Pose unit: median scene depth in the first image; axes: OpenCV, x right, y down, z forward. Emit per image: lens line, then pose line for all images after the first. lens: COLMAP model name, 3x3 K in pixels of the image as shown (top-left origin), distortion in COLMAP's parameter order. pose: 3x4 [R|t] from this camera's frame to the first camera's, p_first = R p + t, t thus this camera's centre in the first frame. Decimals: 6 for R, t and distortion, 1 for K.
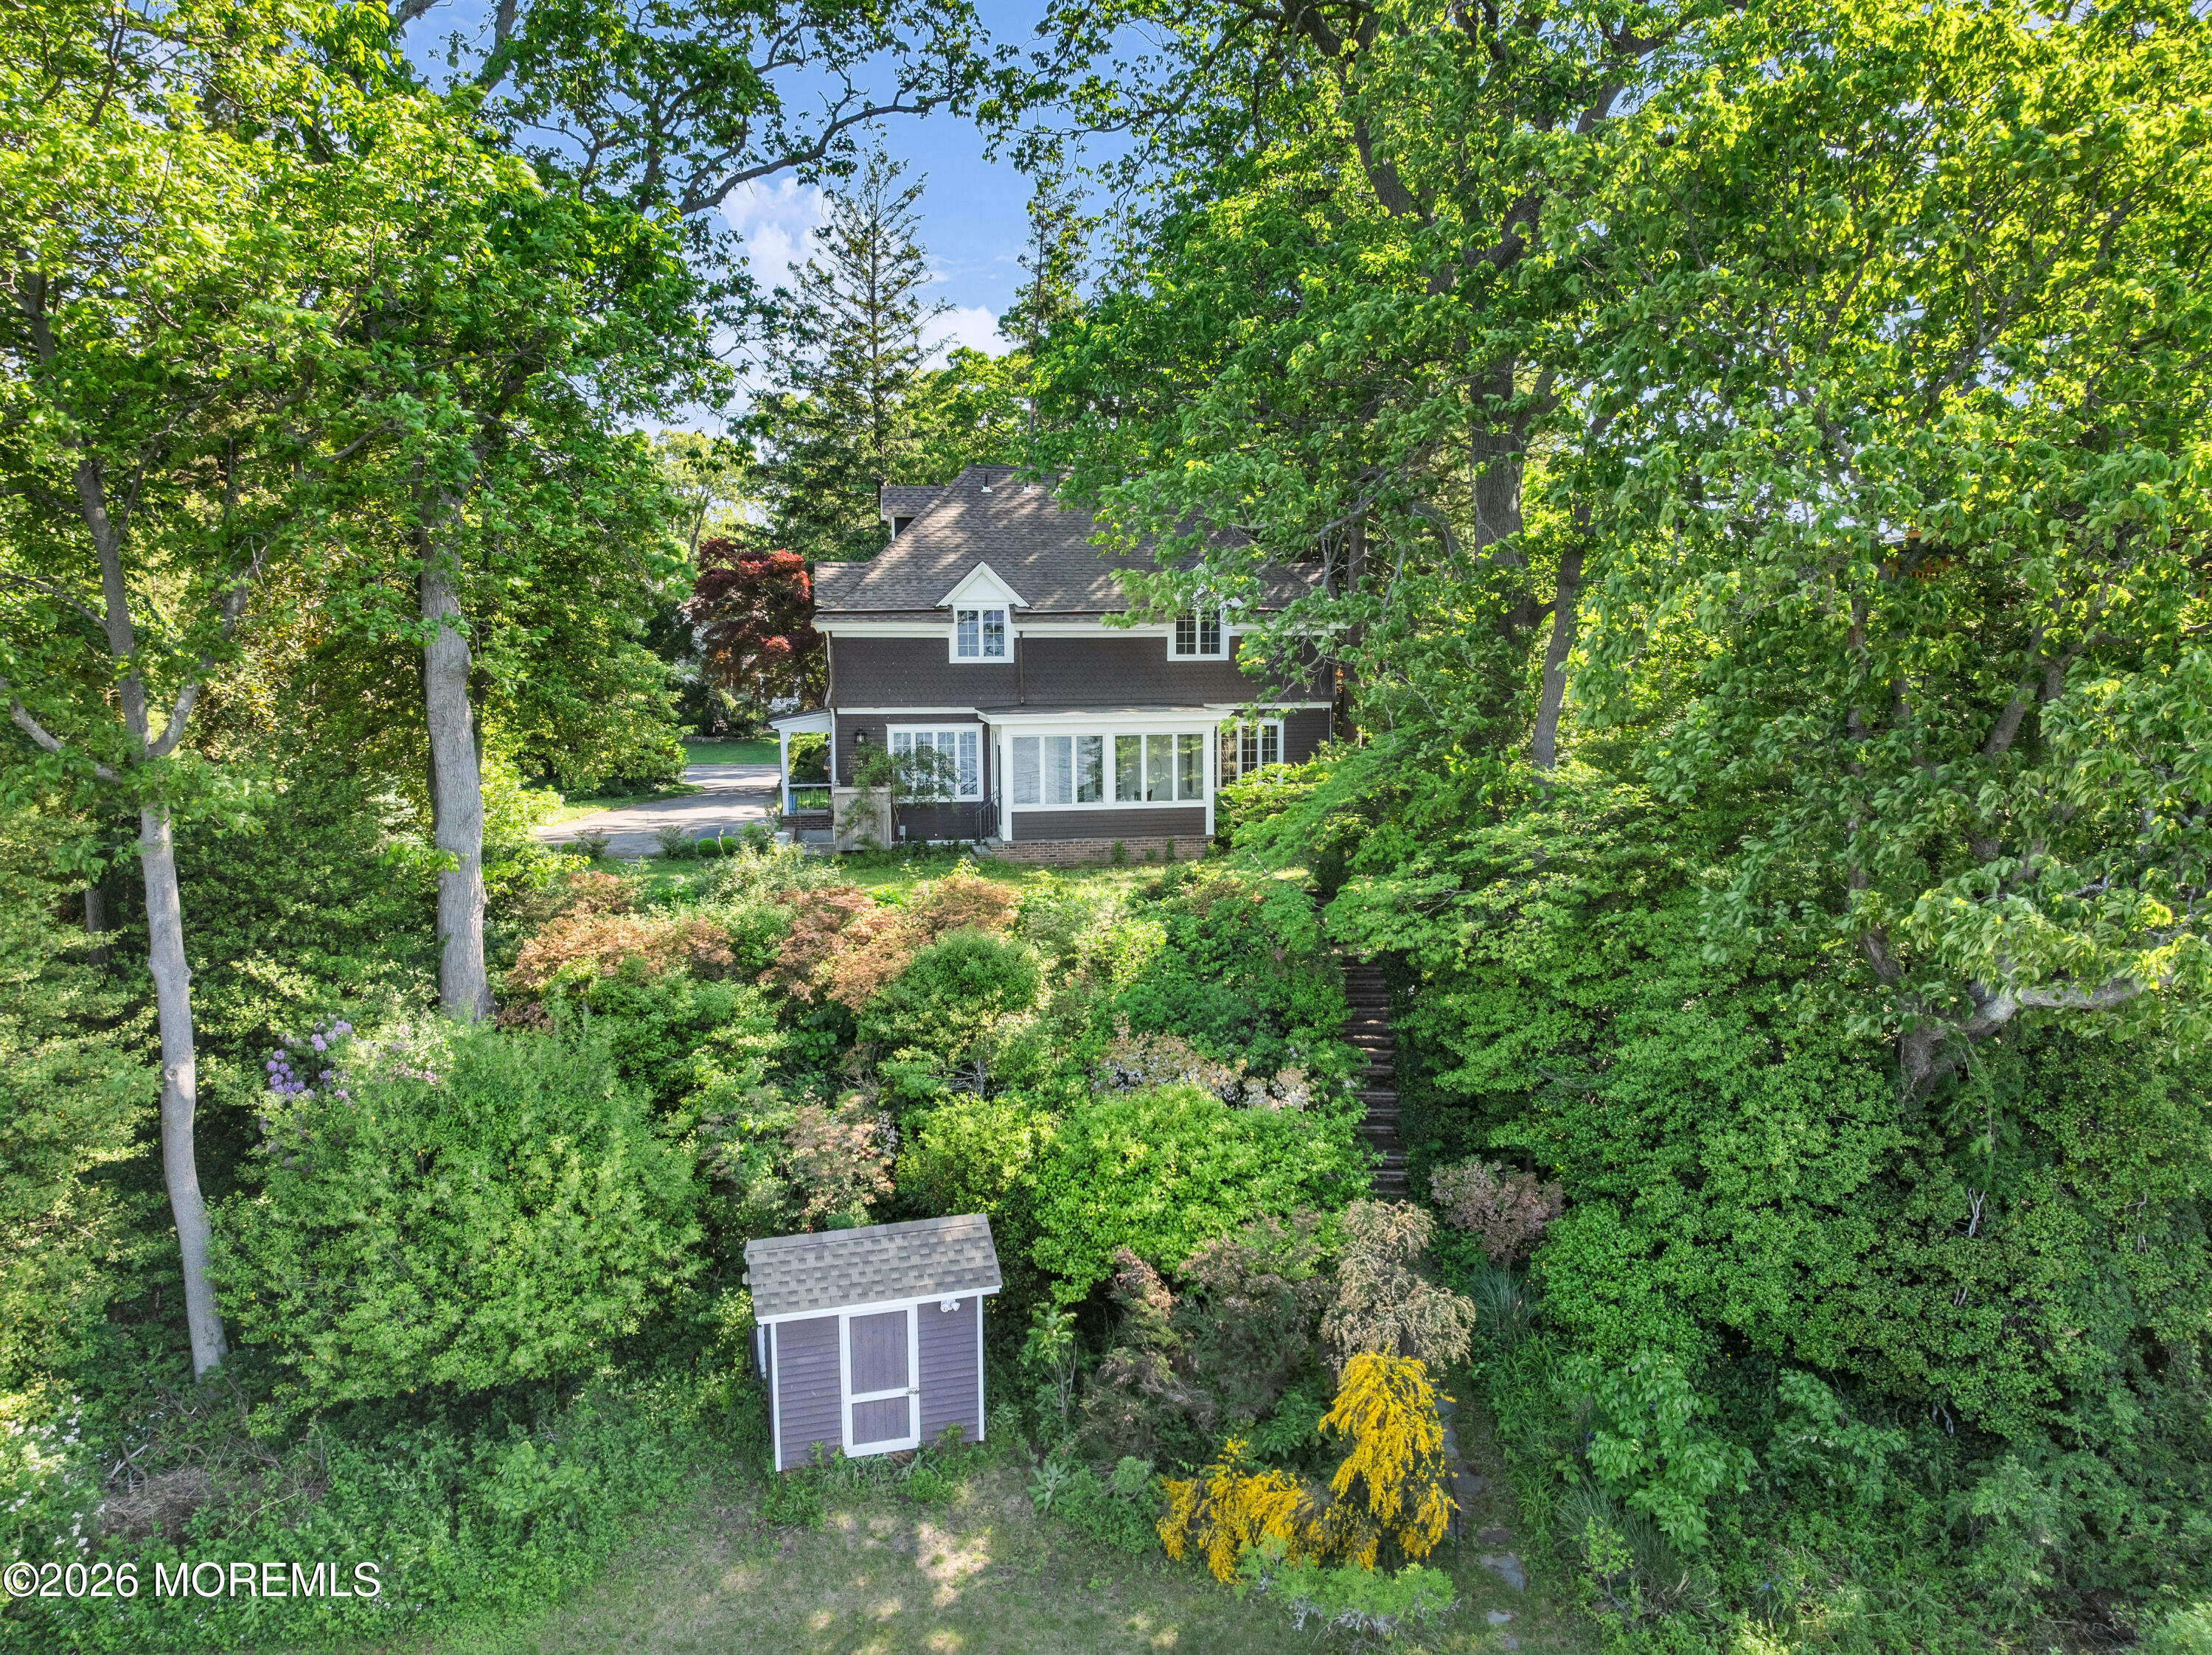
lens RADIAL K [[1543.0, 0, 1105.8], [0, 1543.0, 830.9], [0, 0, 1]] dist [-0.044058, -0.000194]
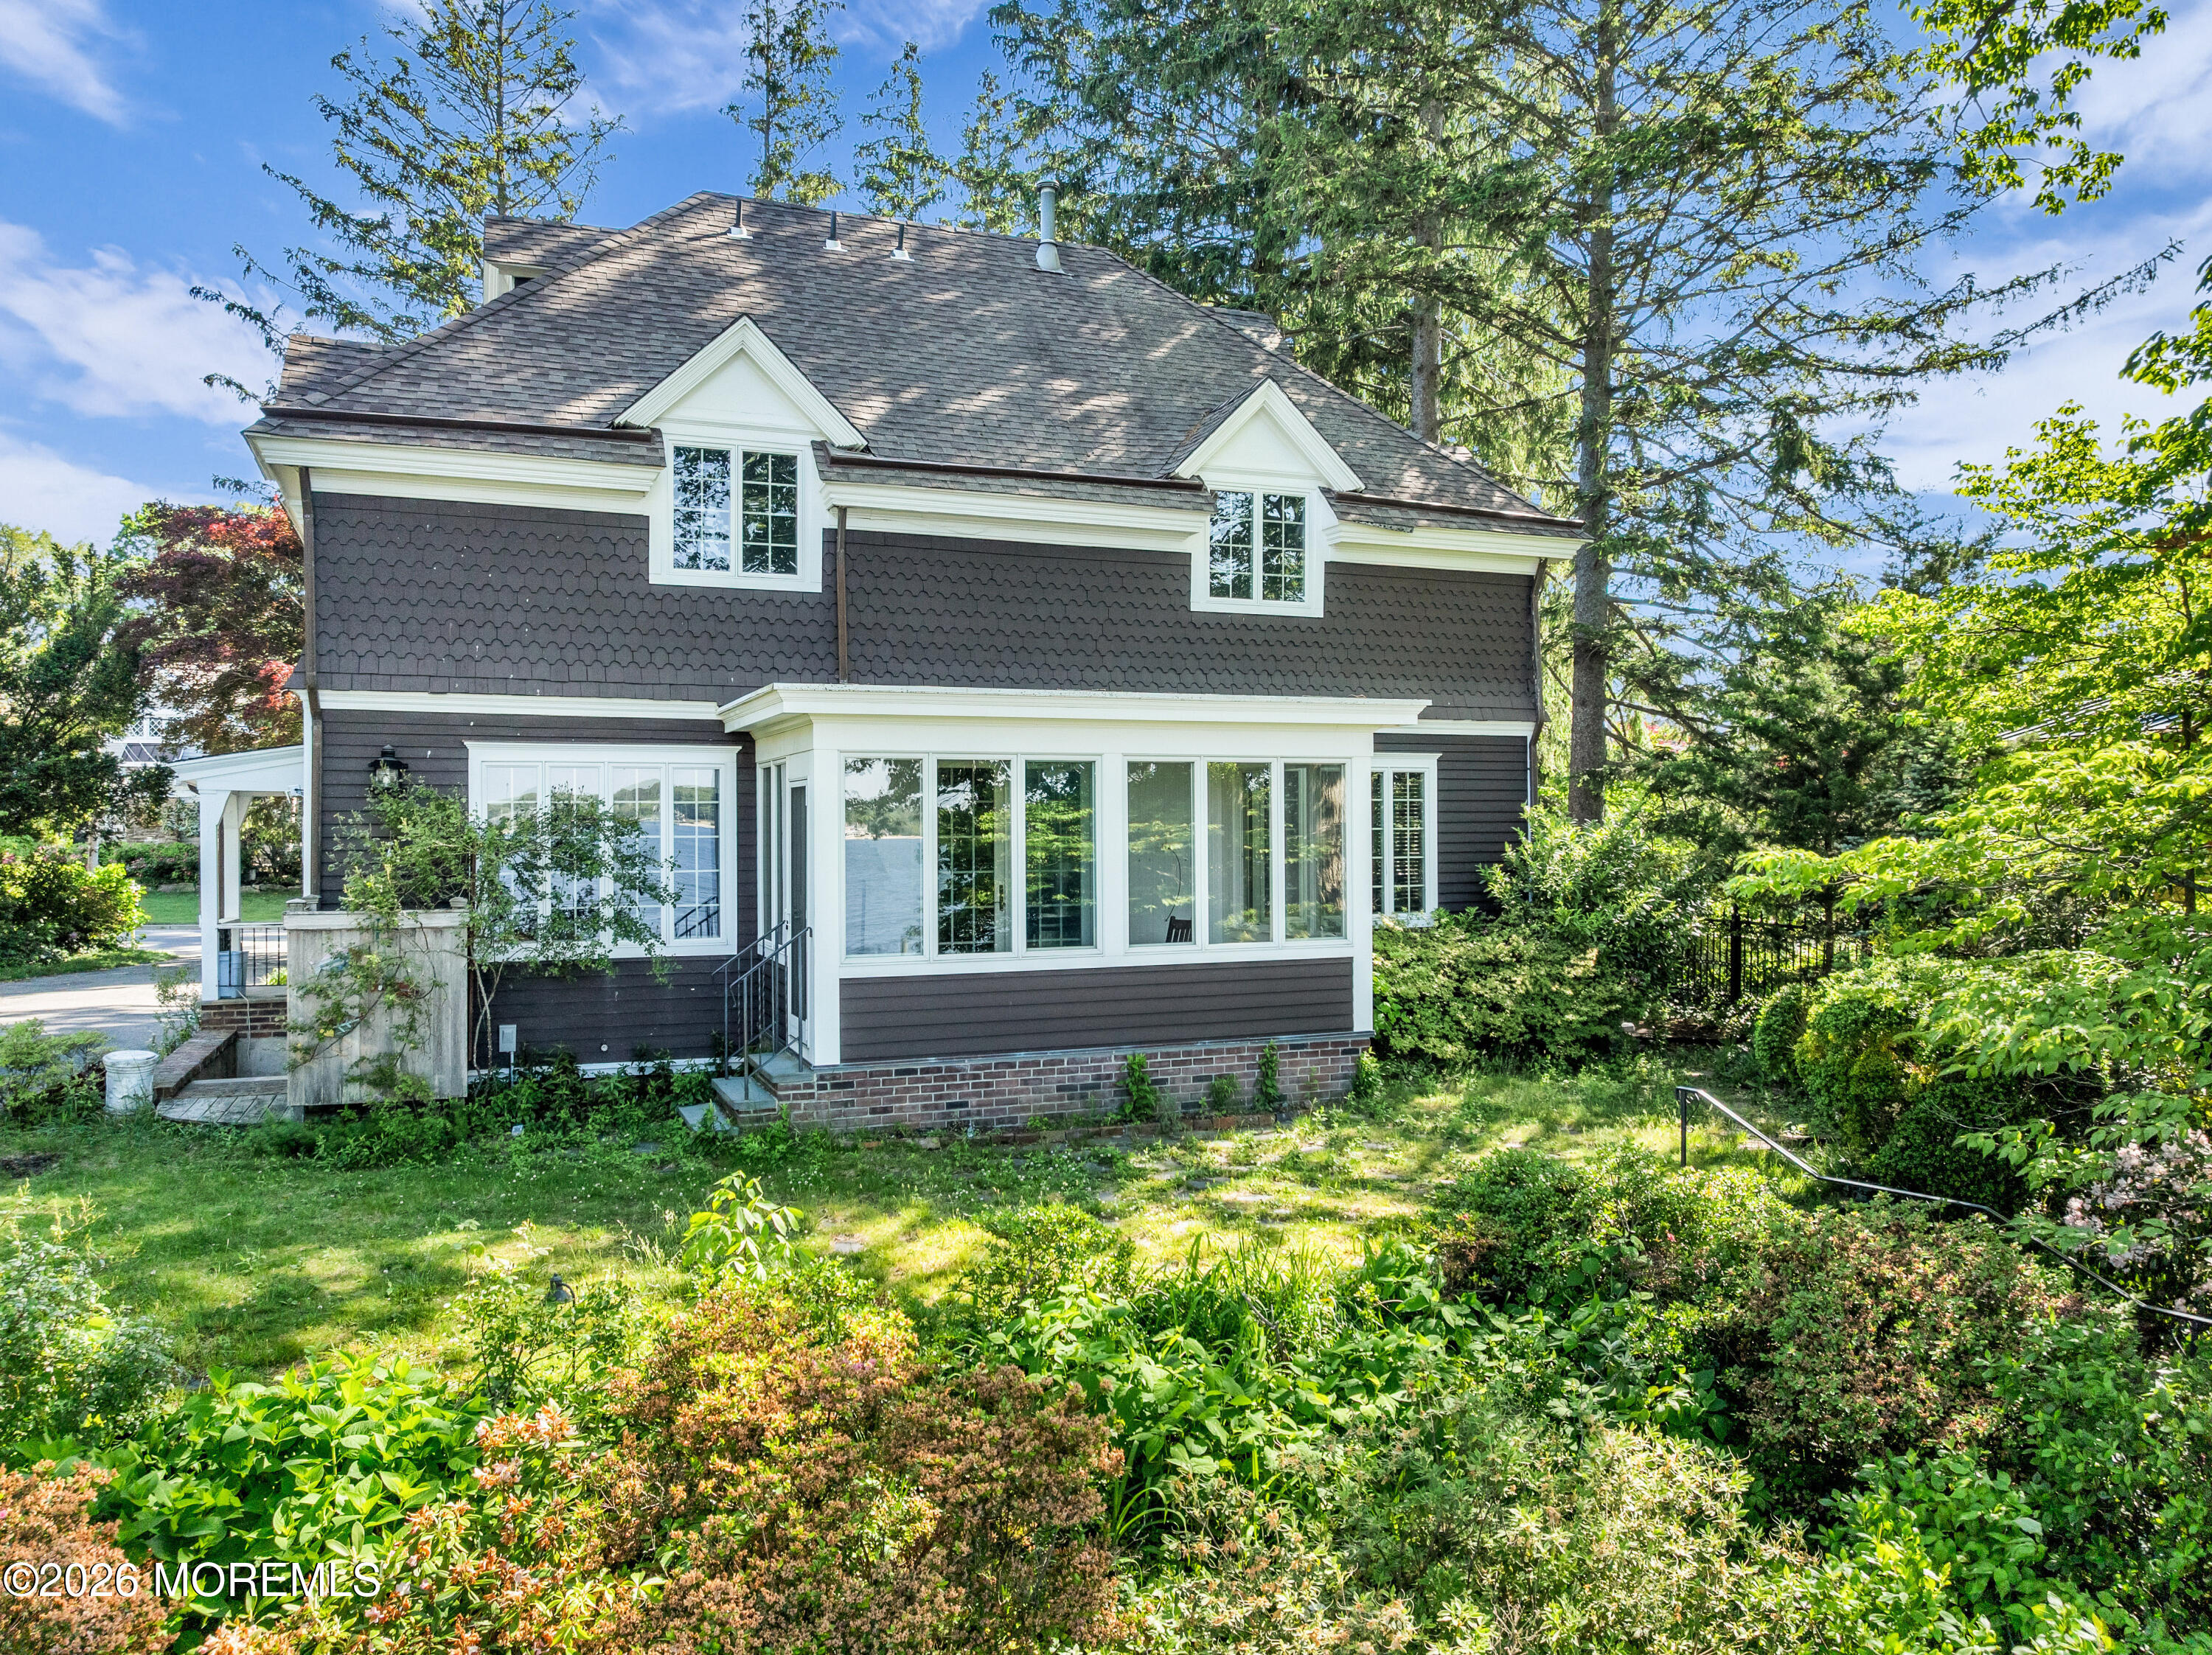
lens RADIAL K [[1543.0, 0, 1108.3], [0, 1543.0, 823.1], [0, 0, 1]] dist [-0.044058, -0.000194]
pose [[0.976207, 0.004111, 0.216801, -0.073663], [0.021401, 0.993112, -0.115196, -0.005887], [-0.215782, 0.117095, 0.969395, 0.626252]]
